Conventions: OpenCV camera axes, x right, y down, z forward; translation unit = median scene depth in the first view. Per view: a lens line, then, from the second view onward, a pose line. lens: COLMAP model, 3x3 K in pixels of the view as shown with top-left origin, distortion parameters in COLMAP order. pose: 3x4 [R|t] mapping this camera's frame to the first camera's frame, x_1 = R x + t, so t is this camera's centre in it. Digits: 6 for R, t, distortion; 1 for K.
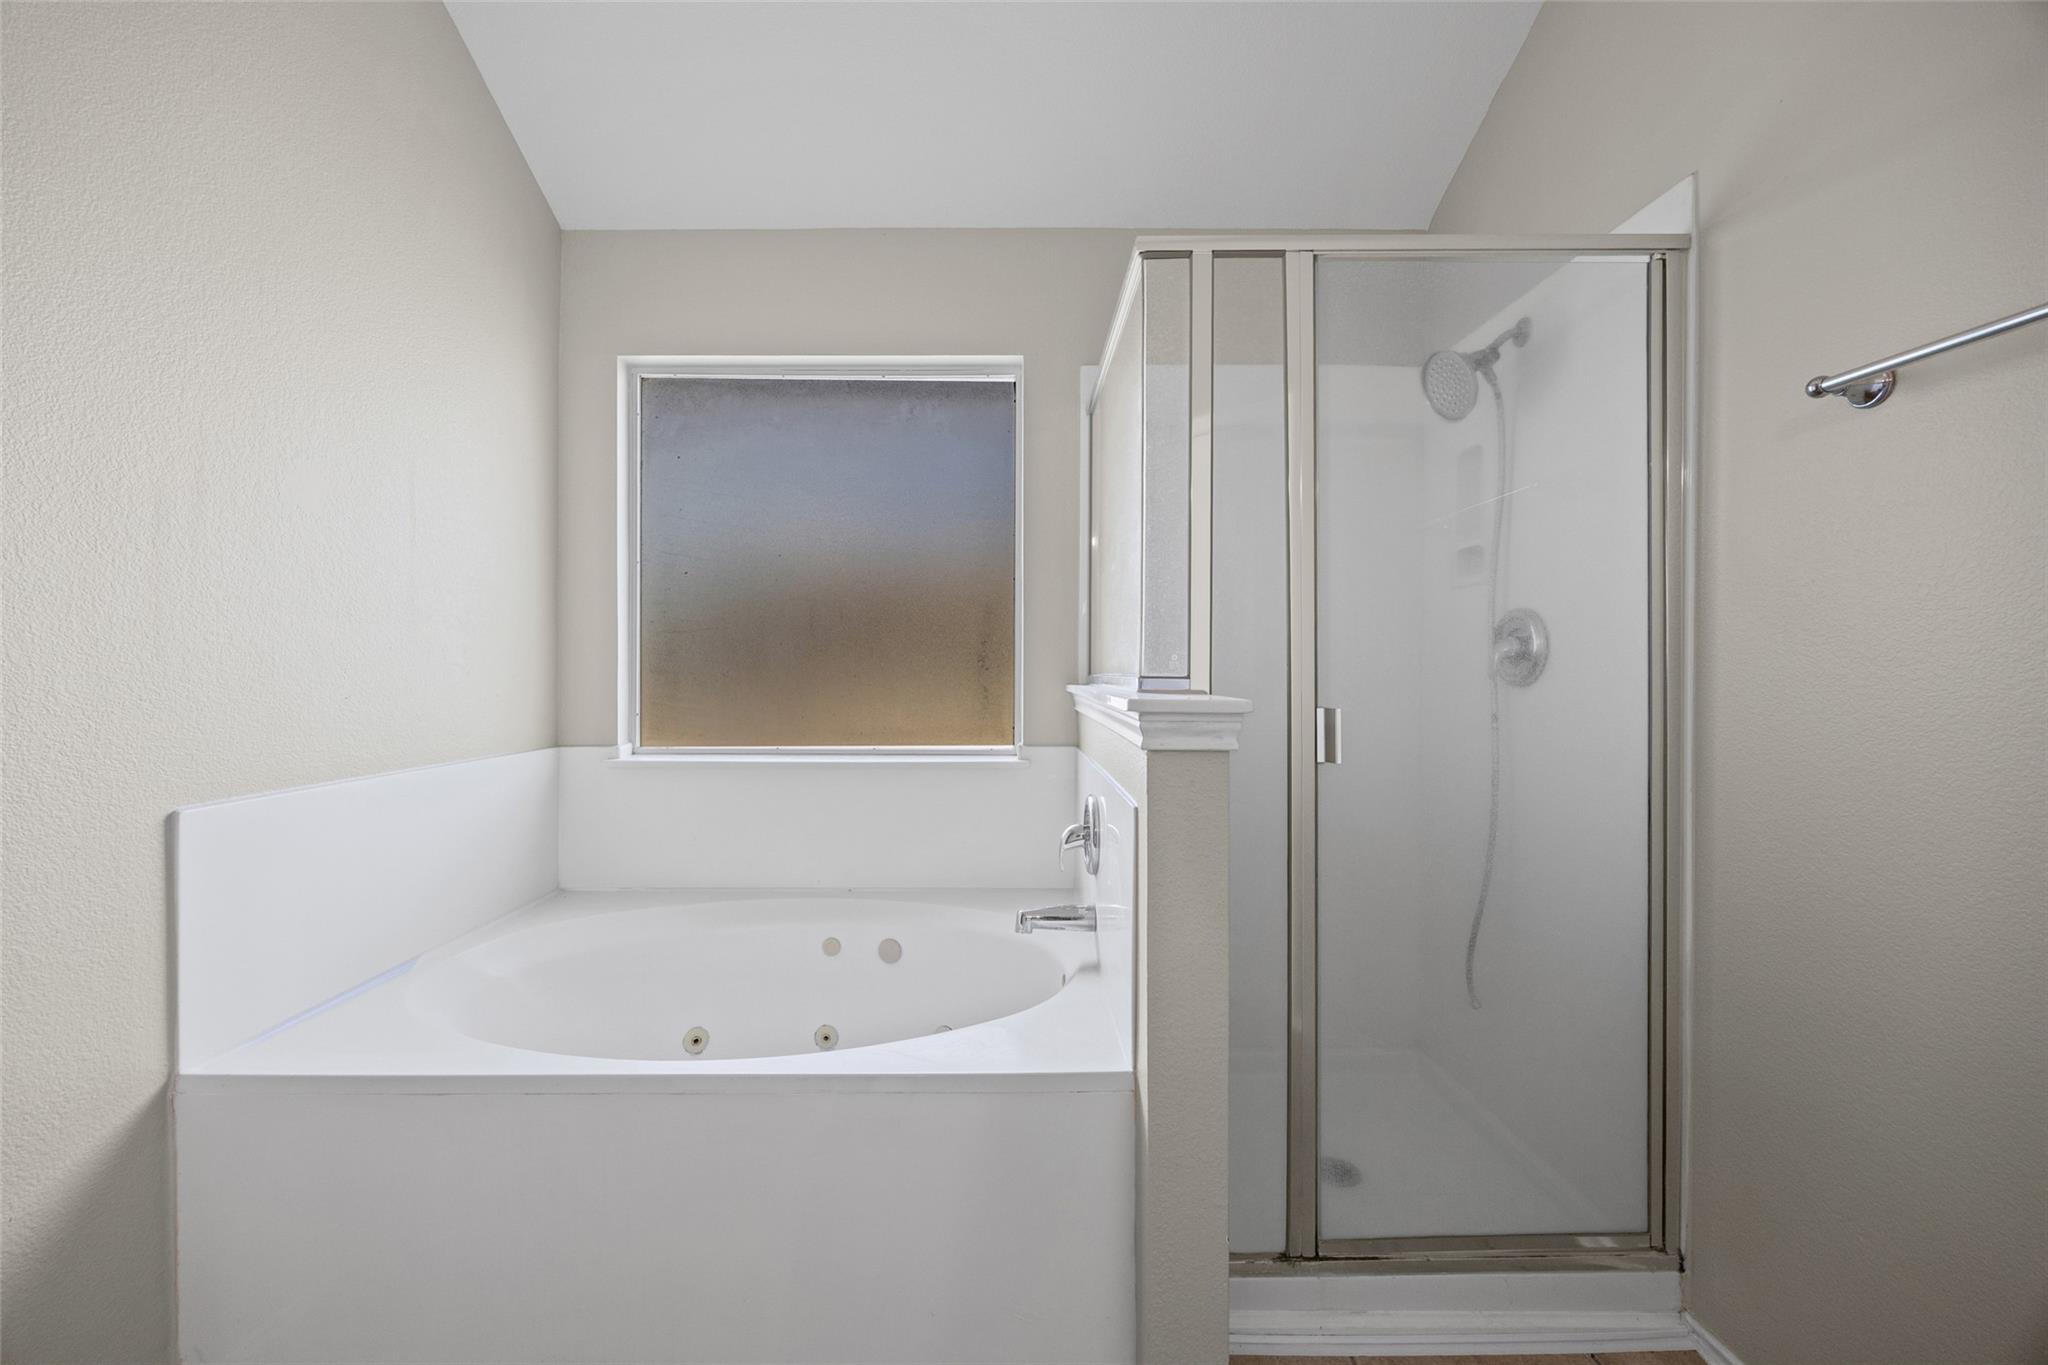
lens RADIAL K [[780.9, 0, 1026.0], [0, 780.9, 682.8], [0, 0, 1]] dist [0.007405, -0.001374]
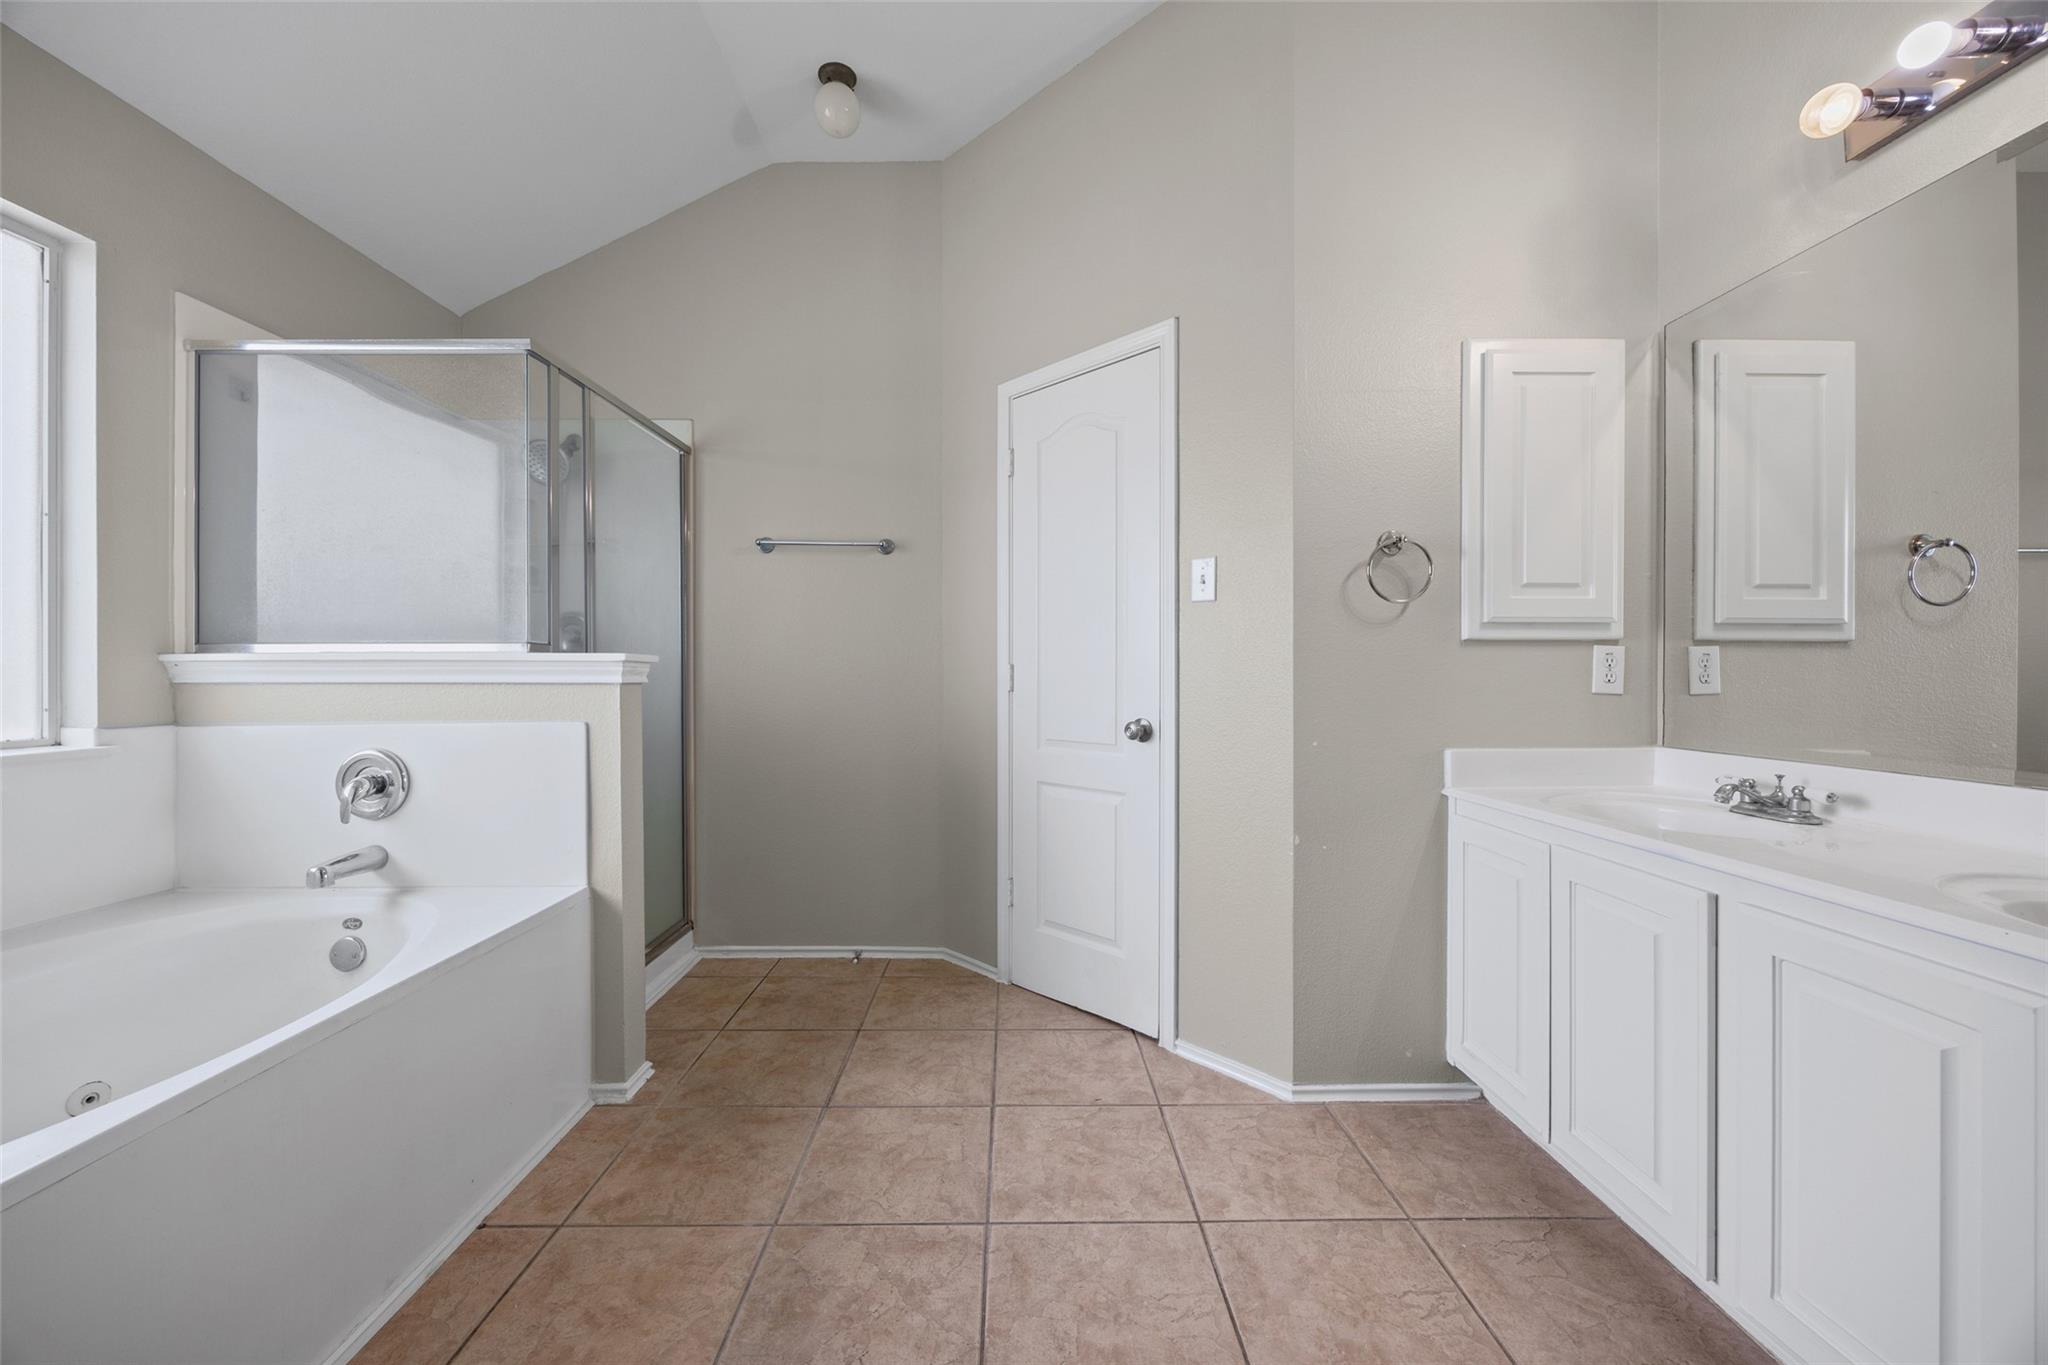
lens RADIAL K [[780.9, 0, 1026.6], [0, 780.9, 669.8], [0, 0, 1]] dist [0.007405, -0.001374]
pose [[0.005533, -0.007251, 0.999958, -1.290415], [0.014183, 0.999874, 0.007172, 0.044573], [-0.999884, 0.014143, 0.005635, 0.072256]]
